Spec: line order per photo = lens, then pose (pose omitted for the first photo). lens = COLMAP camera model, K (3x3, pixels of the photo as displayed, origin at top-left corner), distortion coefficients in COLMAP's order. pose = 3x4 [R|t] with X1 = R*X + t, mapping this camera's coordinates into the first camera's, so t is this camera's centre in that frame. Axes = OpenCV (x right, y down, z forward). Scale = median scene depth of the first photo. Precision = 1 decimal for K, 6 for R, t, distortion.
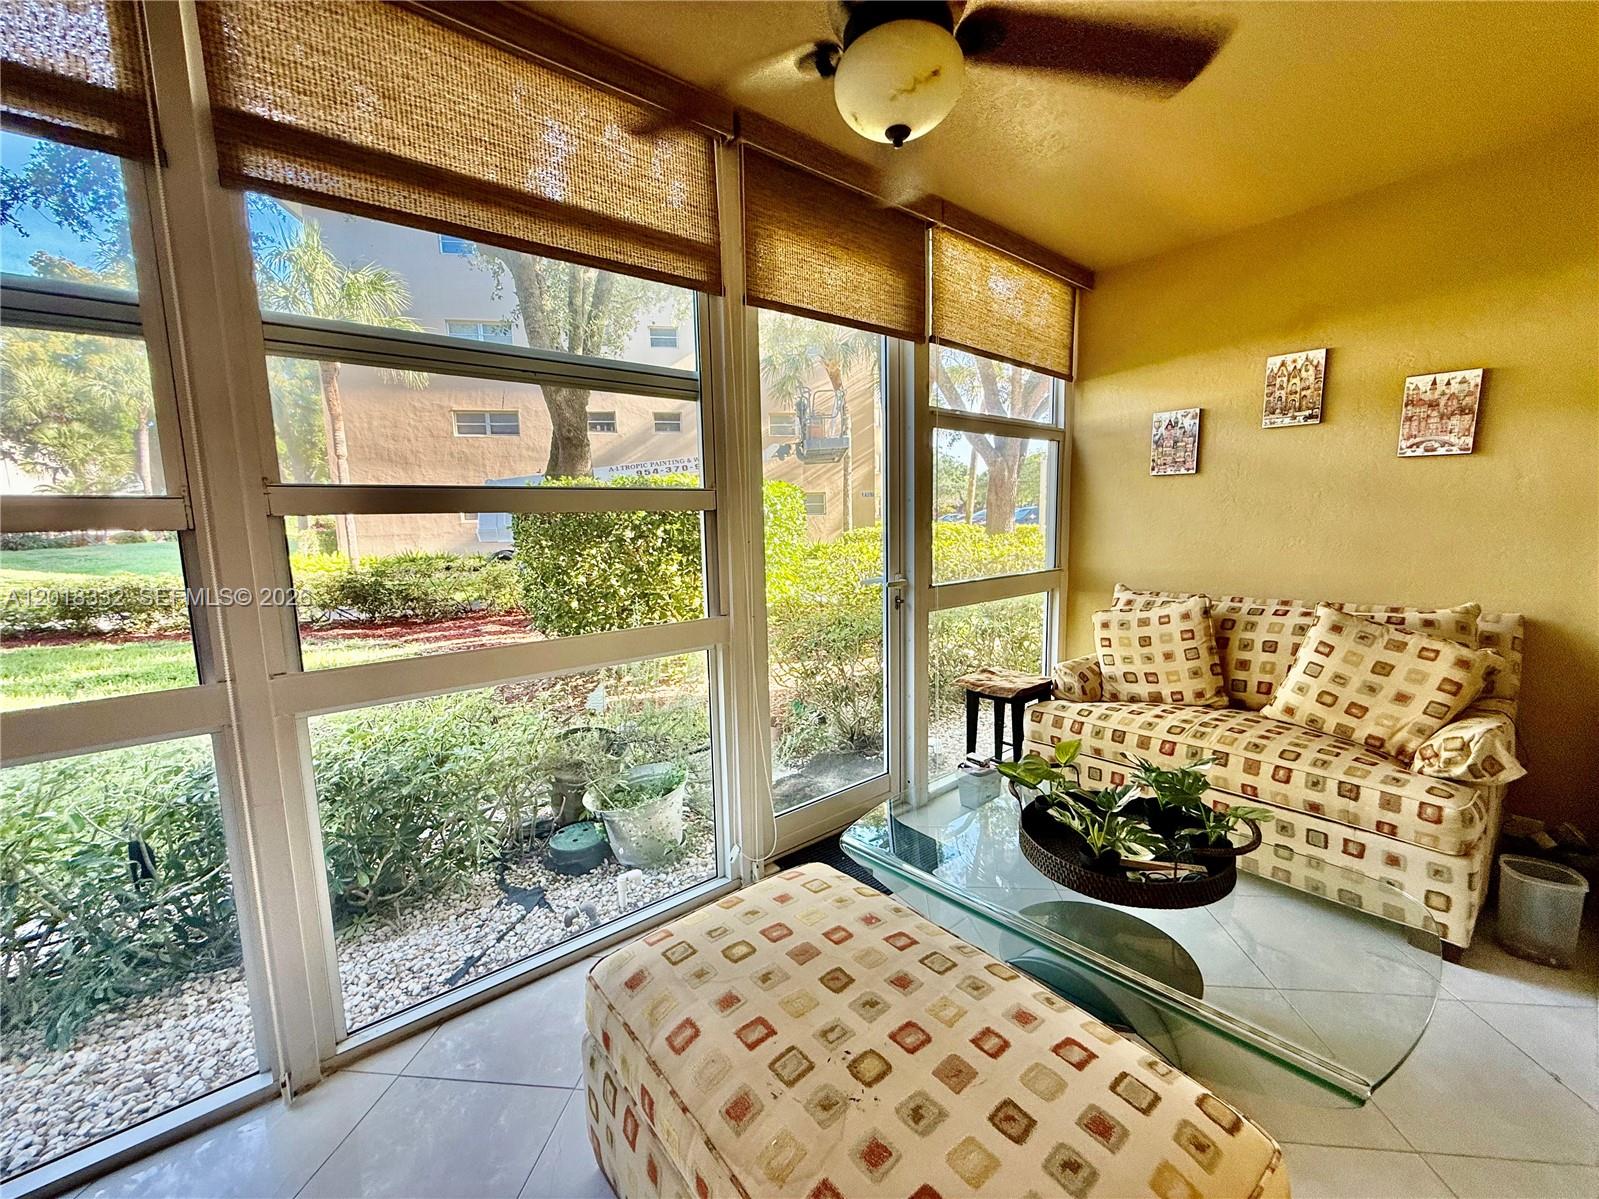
lens RADIAL K [[635.4, 0, 795.2], [0, 635.4, 597.9], [0, 0, 1]] dist [-0.000187, 0.000149]
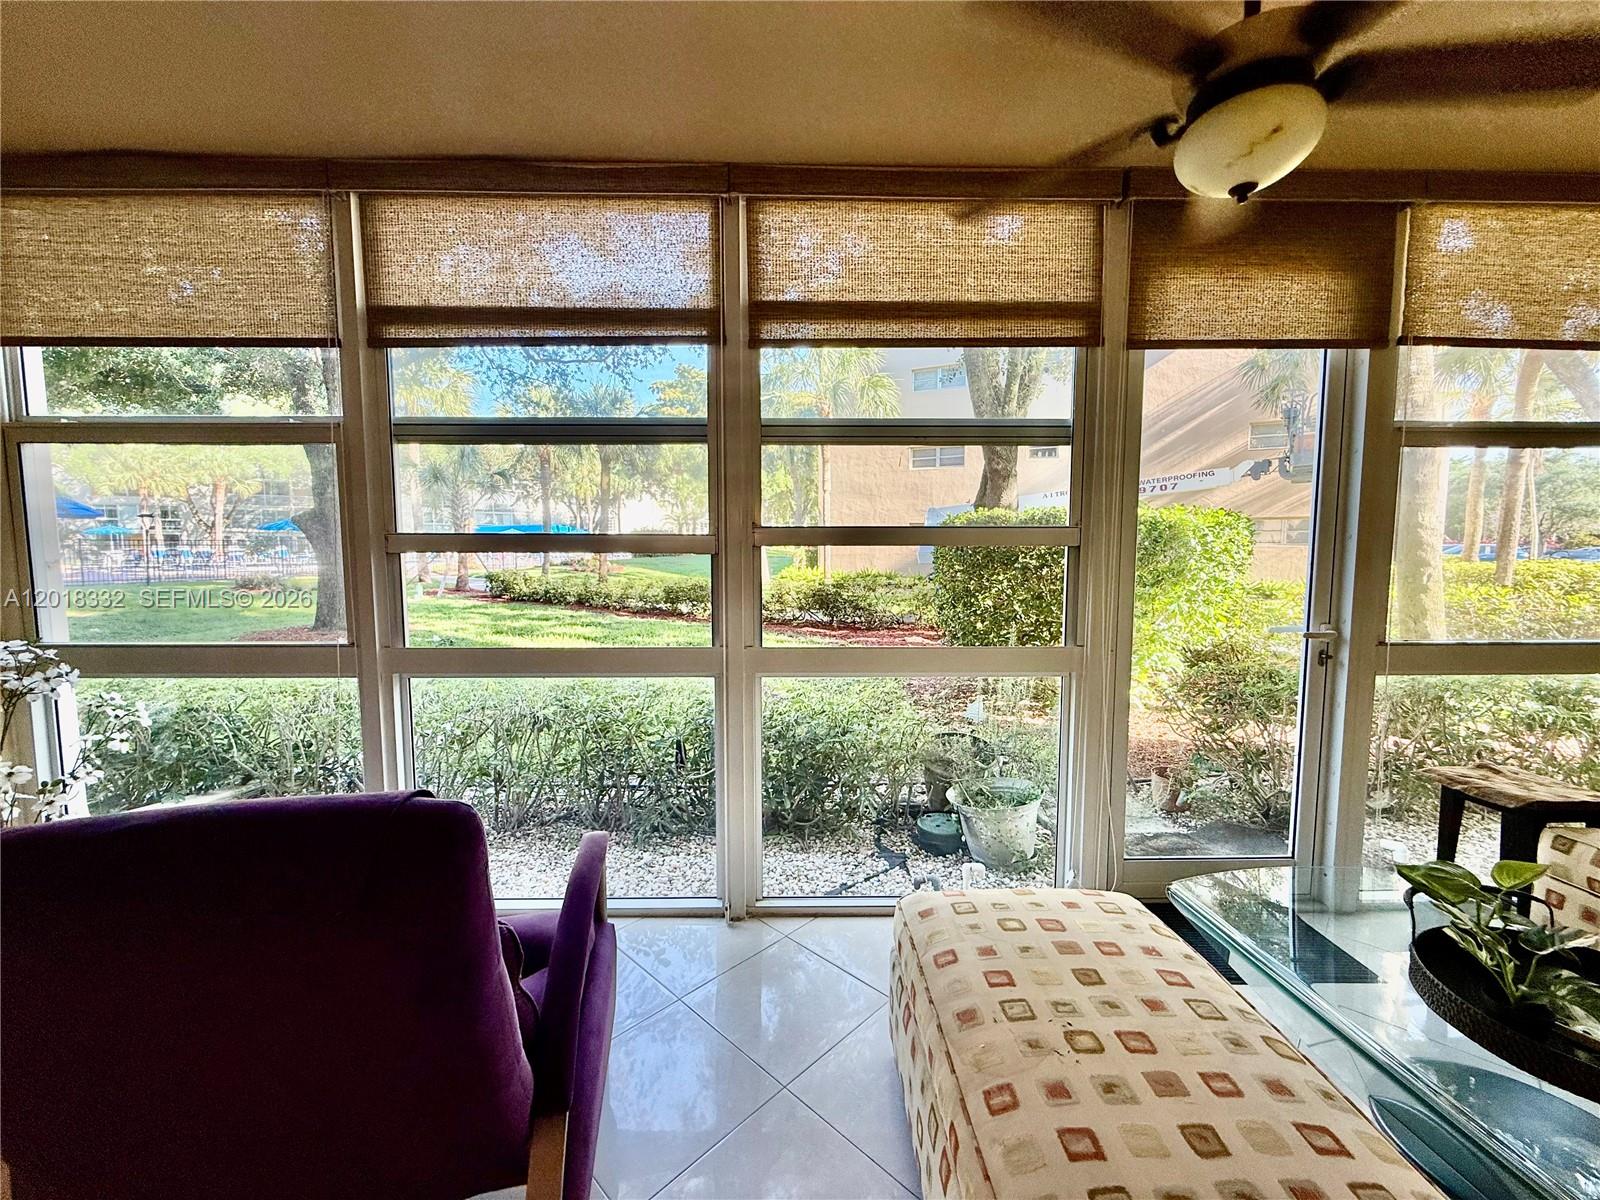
lens RADIAL K [[638.9, 0, 795.8], [0, 638.9, 597.5], [0, 0, 1]] dist [0.000787, -0.000002]
pose [[0.787138, 0.071049, -0.612671, 0.139464], [-0.094509, 0.995506, -0.005977, -0.001303], [0.609493, 0.062608, 0.790316, -0.109022]]
